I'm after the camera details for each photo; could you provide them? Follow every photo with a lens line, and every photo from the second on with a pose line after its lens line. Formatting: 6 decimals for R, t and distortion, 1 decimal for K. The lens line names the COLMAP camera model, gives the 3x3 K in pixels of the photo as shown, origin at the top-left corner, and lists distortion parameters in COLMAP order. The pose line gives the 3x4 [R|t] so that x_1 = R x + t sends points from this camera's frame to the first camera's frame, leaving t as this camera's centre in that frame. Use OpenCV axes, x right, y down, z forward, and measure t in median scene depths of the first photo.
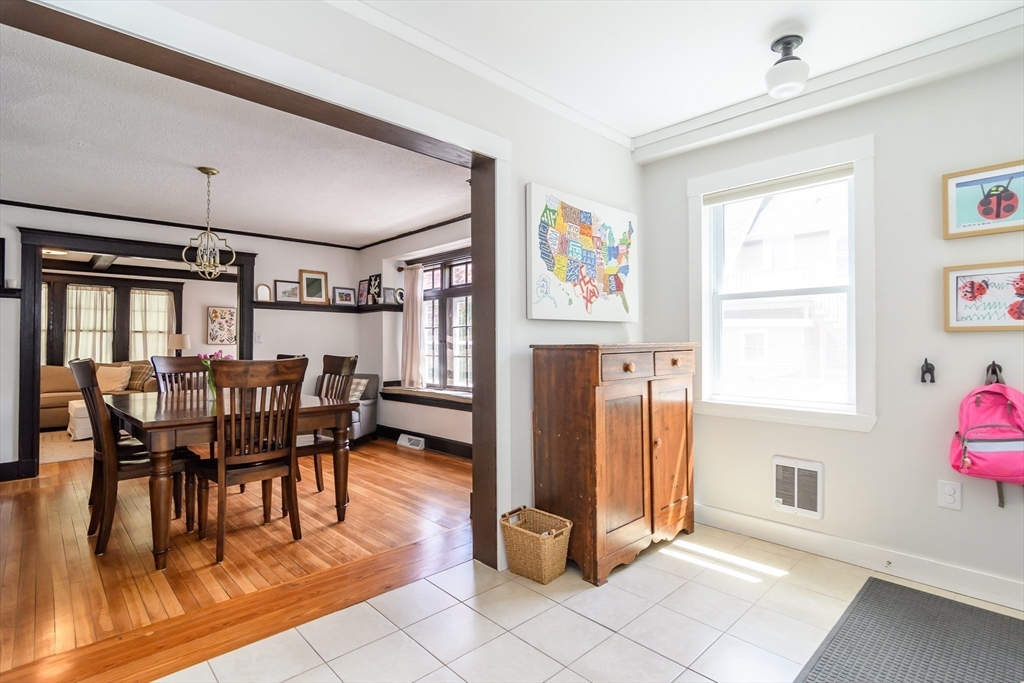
lens RADIAL K [[511.0, 0, 511.0], [0, 511.0, 335.4], [0, 0, 1]] dist [0.000623, 0.000117]
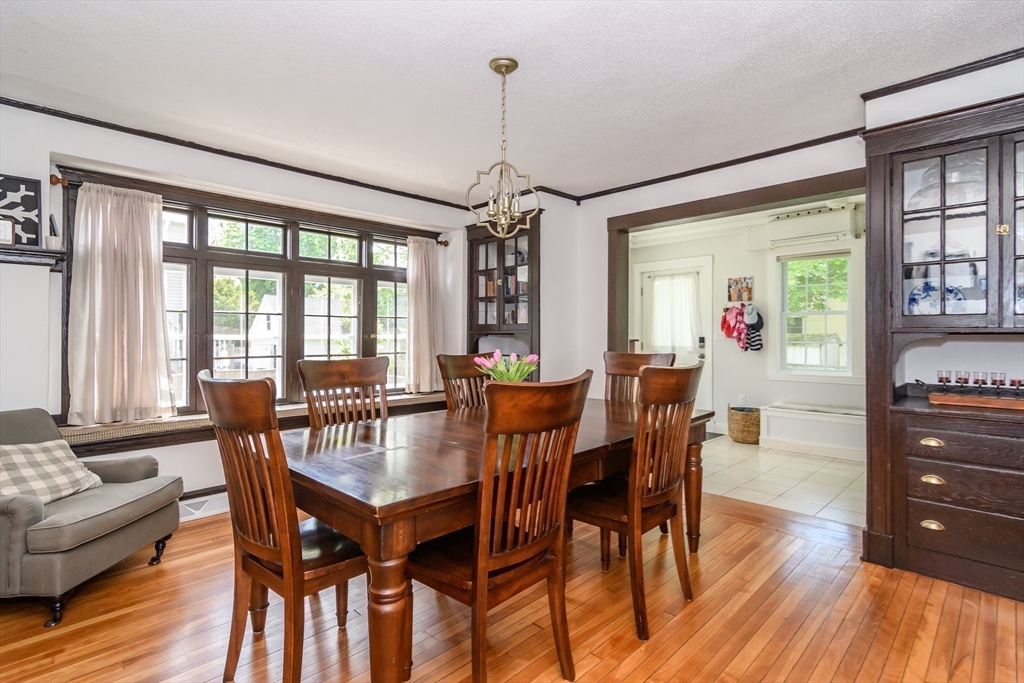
lens RADIAL K [[511.0, 0, 511.0], [0, 511.0, 335.4], [0, 0, 1]] dist [0.000623, 0.000117]
pose [[-0.019371, 0.010075, 0.999762, -0.911626], [-0.005365, 0.999934, -0.010181, 0.020872], [-0.999798, -0.005561, -0.019315, 0.784620]]
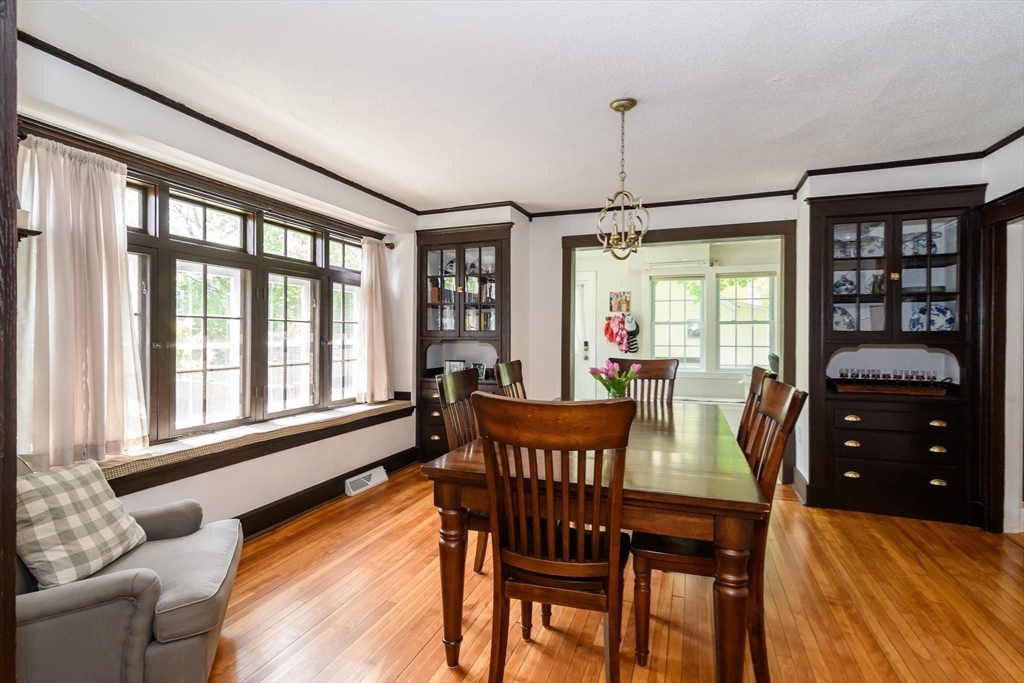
lens RADIAL K [[497.2, 0, 512.0], [0, 497.2, 341.5], [0, 0, 1]] dist [0.003448, 0.000859]
pose [[-0.427088, -0.001858, 0.904208, -0.863765], [-0.003655, 0.999993, 0.000328, 0.011409], [-0.904203, -0.003165, -0.427092, 1.056684]]
